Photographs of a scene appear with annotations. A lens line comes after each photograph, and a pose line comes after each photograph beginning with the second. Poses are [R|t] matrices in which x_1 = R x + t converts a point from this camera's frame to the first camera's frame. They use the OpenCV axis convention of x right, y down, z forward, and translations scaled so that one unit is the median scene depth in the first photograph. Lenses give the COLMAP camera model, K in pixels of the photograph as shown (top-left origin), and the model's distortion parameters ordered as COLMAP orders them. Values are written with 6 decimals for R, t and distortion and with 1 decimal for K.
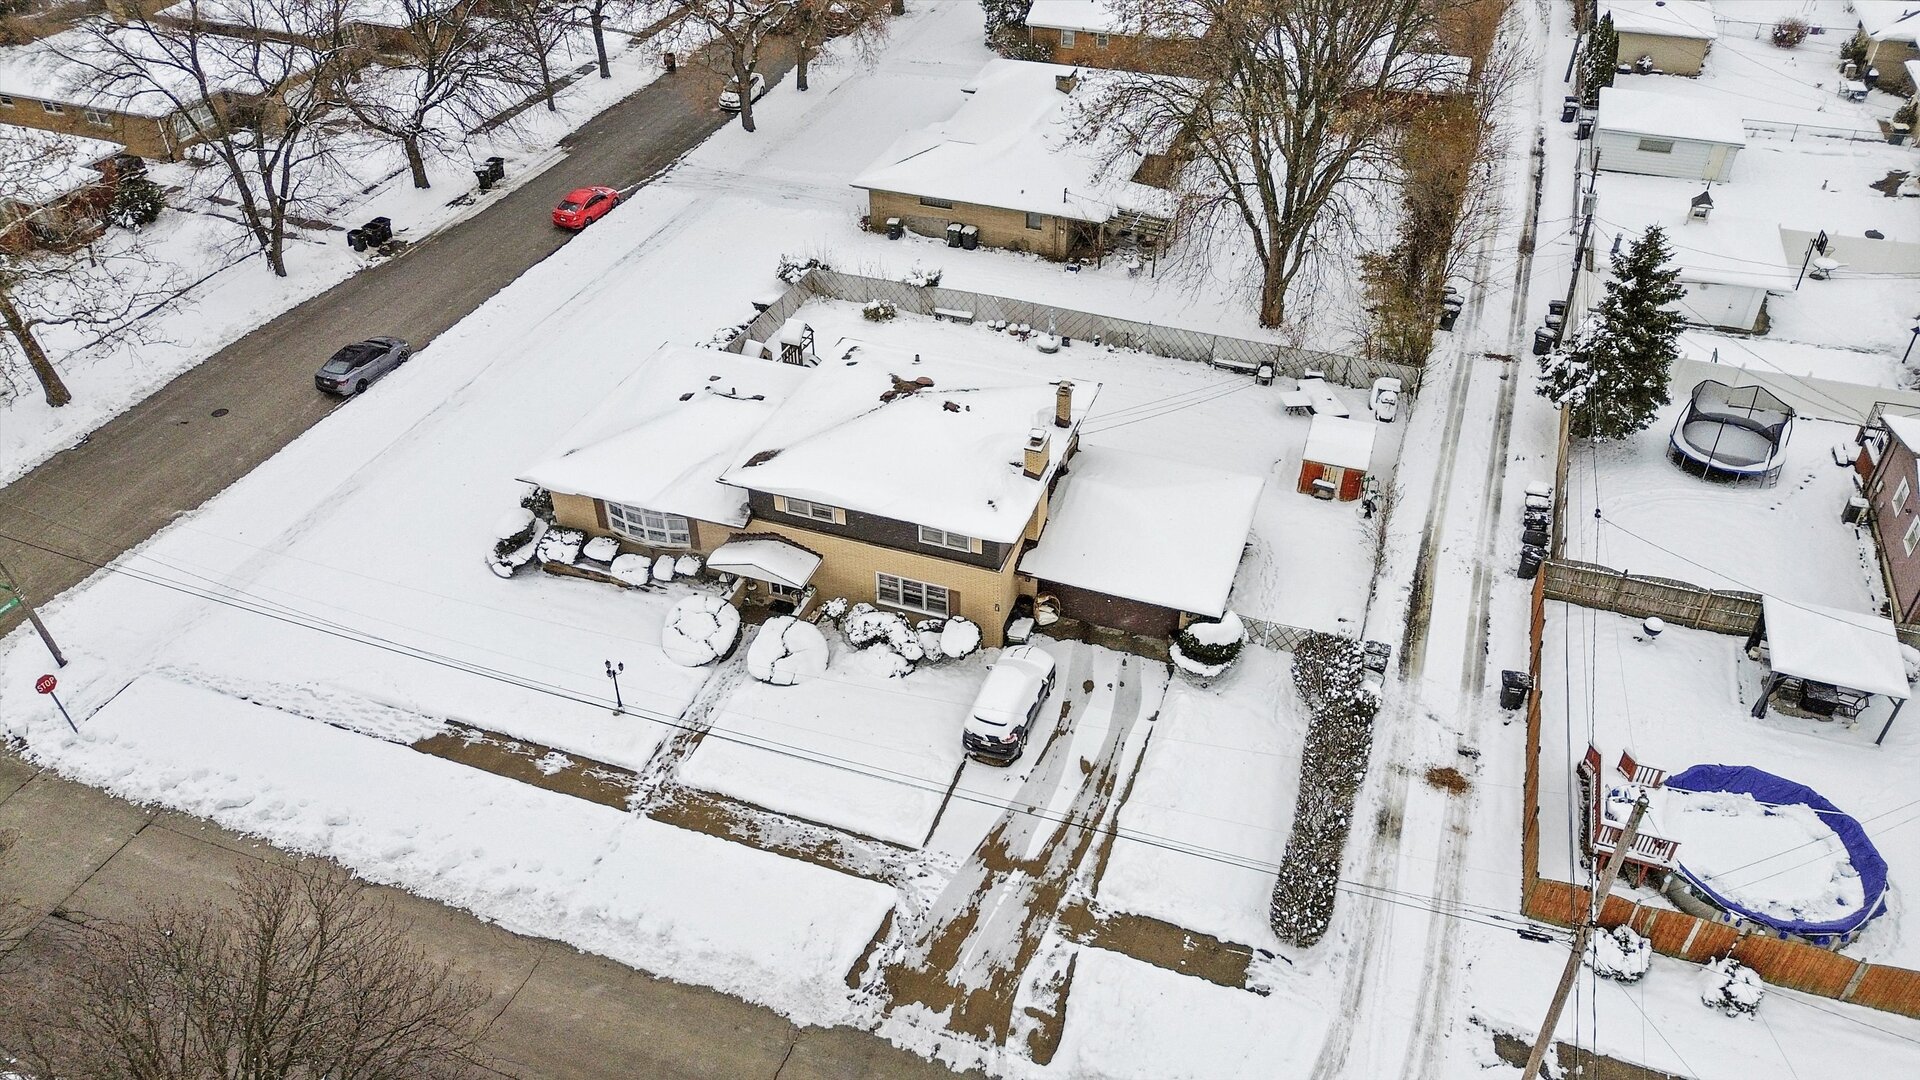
lens RADIAL K [[1387.8, 0, 960.0], [0, 1387.8, 540.0], [0, 0, 1]] dist [0.065233, -0.061729]
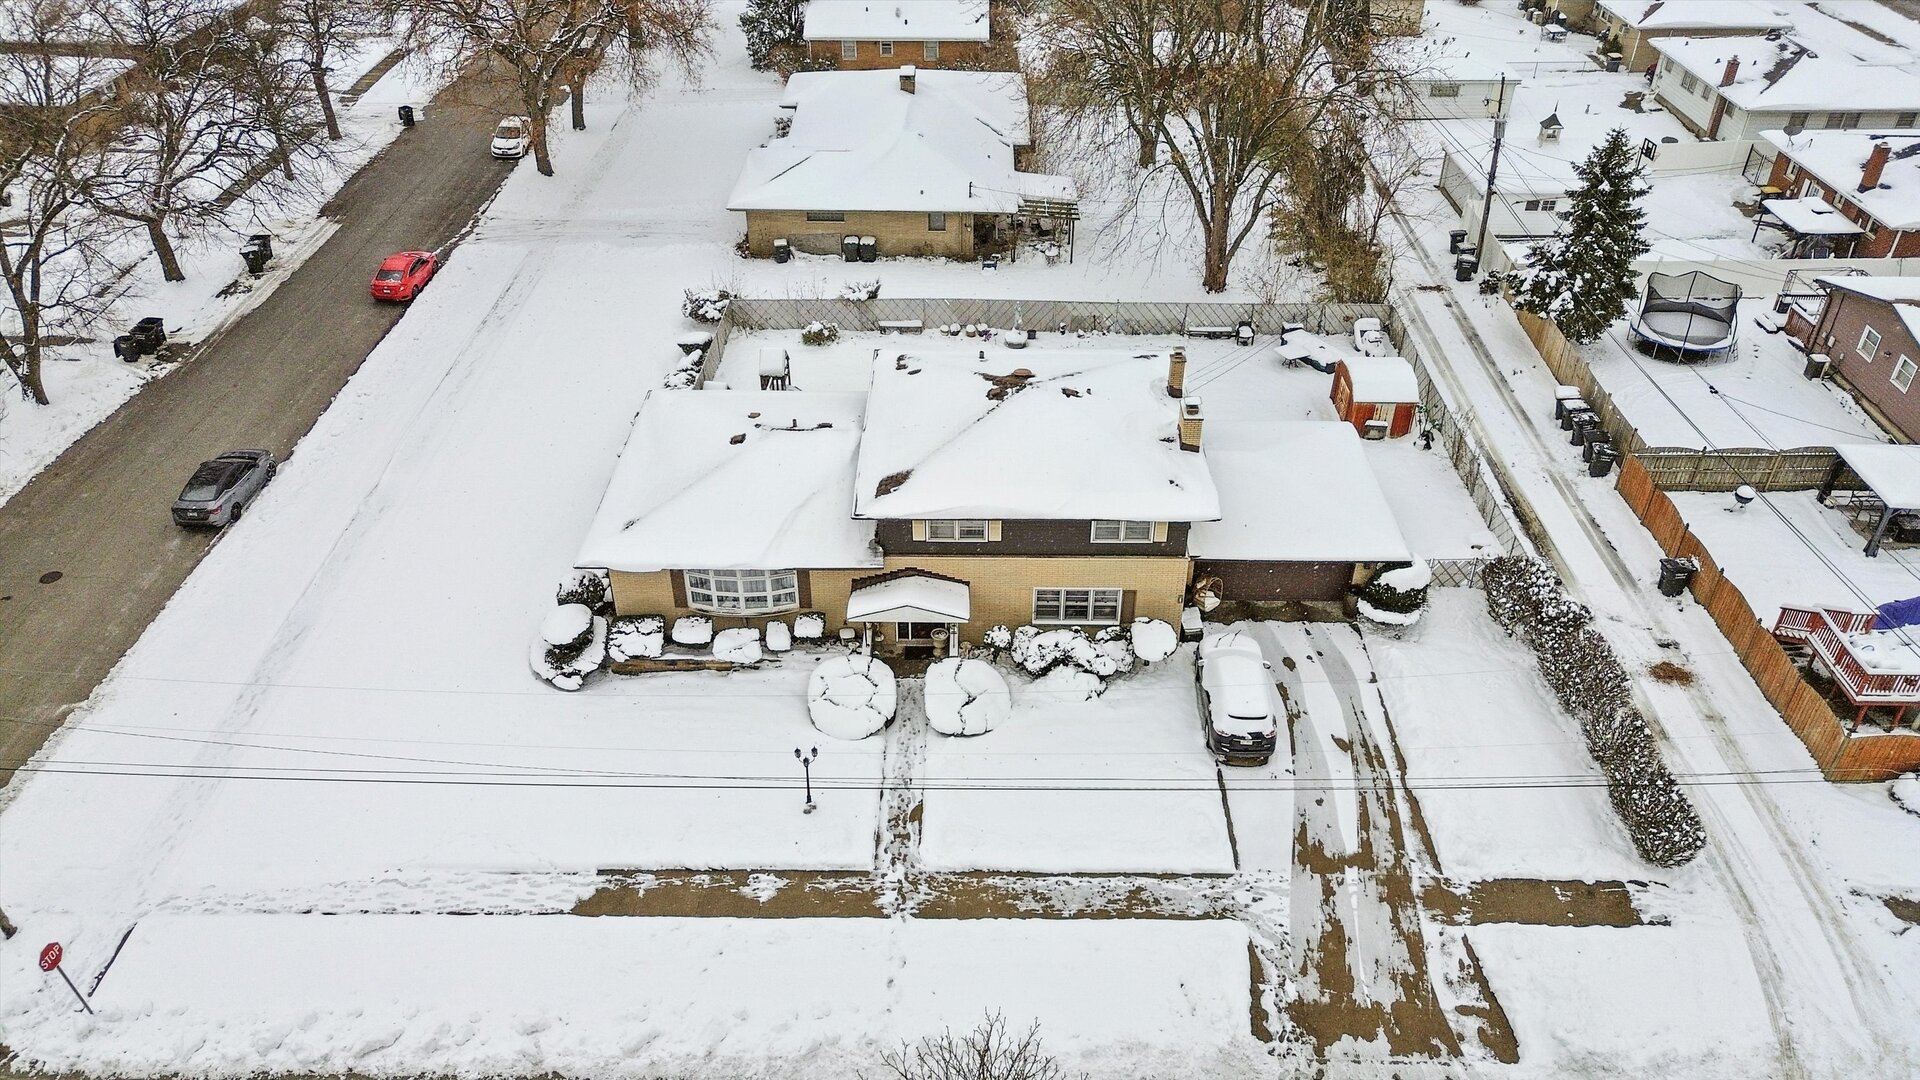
lens RADIAL K [[1387.8, 0, 960.0], [0, 1387.8, 540.0], [0, 0, 1]] dist [0.065233, -0.061729]
pose [[0.942817, -0.183573, 0.278203, -0.327800], [0.195059, 0.980692, -0.013935, -0.003878], [-0.270274, 0.067405, 0.960421, 0.154969]]
